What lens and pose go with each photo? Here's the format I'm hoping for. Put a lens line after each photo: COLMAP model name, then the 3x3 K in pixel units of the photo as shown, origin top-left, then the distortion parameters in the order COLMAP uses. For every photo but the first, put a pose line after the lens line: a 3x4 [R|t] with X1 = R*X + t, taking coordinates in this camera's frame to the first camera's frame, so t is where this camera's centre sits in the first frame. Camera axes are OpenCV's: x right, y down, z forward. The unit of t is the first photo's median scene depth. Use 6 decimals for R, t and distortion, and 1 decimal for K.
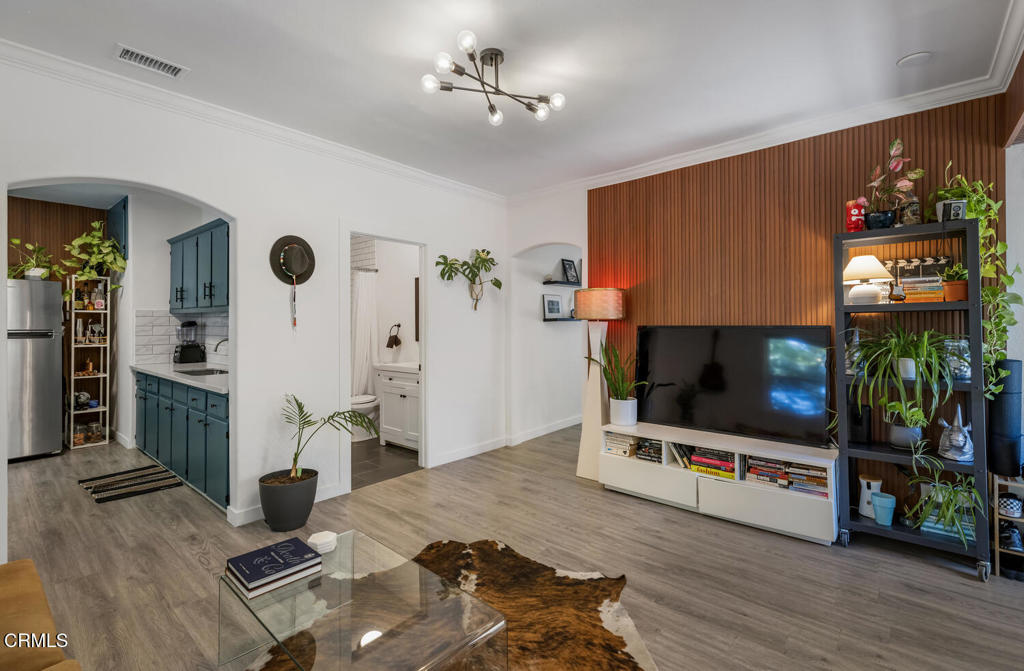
lens RADIAL K [[461.7, 0, 501.8], [0, 461.7, 319.9], [0, 0, 1]] dist [0.009065, -0.000127]
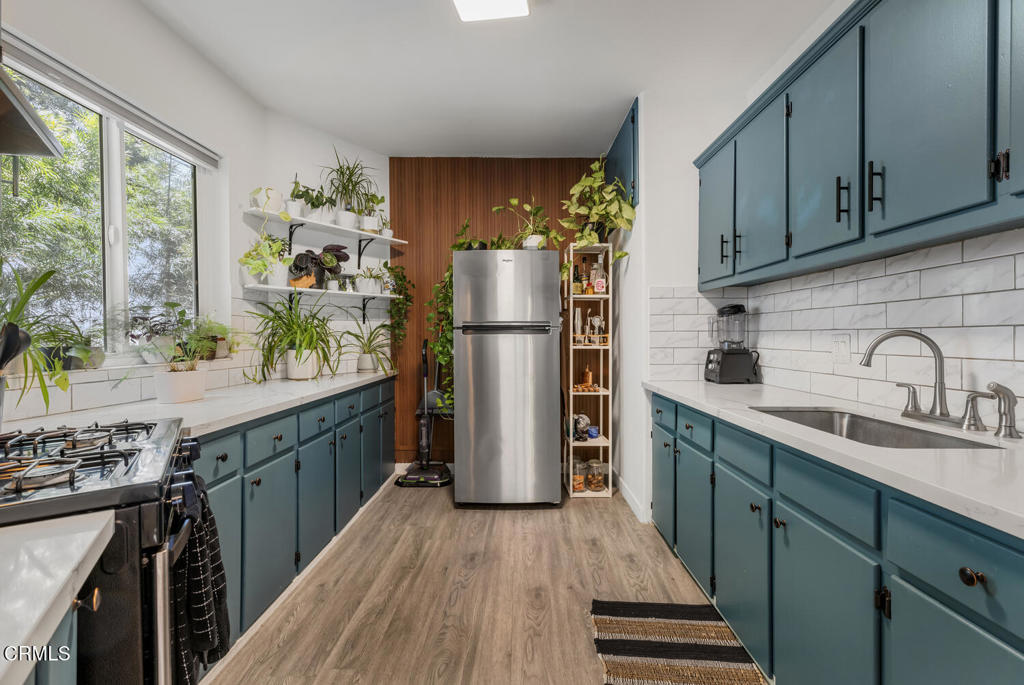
lens RADIAL K [[472.7, 0, 532.5], [0, 472.7, 335.5], [0, 0, 1]] dist [-0.000915, -0.000088]
pose [[0.683094, 0.000293, -0.730330, -0.462189], [0.004855, 0.999976, 0.004942, 0.036417], [0.730314, -0.006921, 0.683077, 0.493080]]
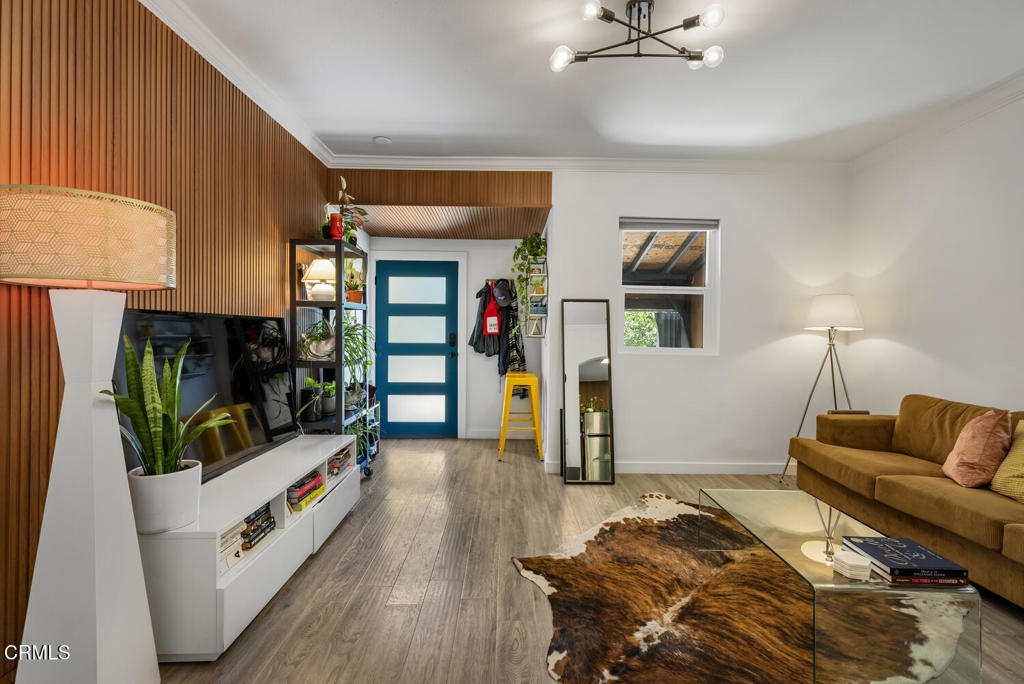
lens RADIAL K [[472.7, 0, 510.6], [0, 472.7, 334.0], [0, 0, 1]] dist [-0.000915, -0.000088]
pose [[-0.688445, -0.003751, 0.725279, -0.228648], [-0.012276, 0.999904, -0.006481, 0.028539], [-0.725184, -0.013365, -0.688425, 0.805675]]
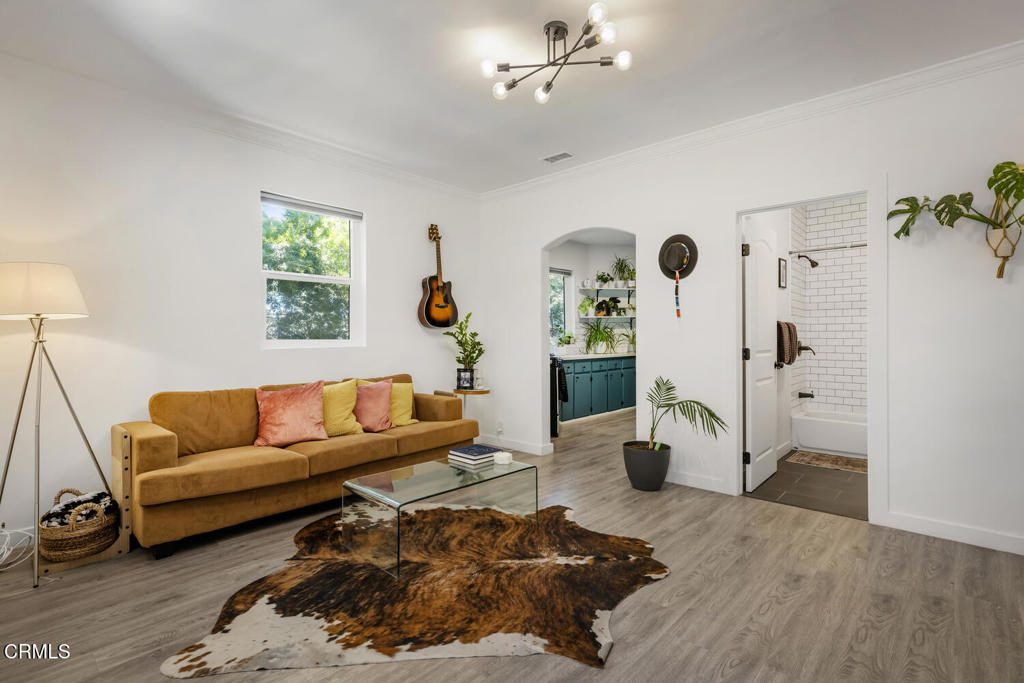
lens RADIAL K [[472.7, 0, 518.0], [0, 472.7, 337.2], [0, 0, 1]] dist [-0.000915, -0.000088]
pose [[0.012964, 0.002510, -0.999913, 0.442703], [0.013292, 0.999908, 0.002682, 0.034923], [0.999828, -0.013326, 0.012930, 0.406138]]
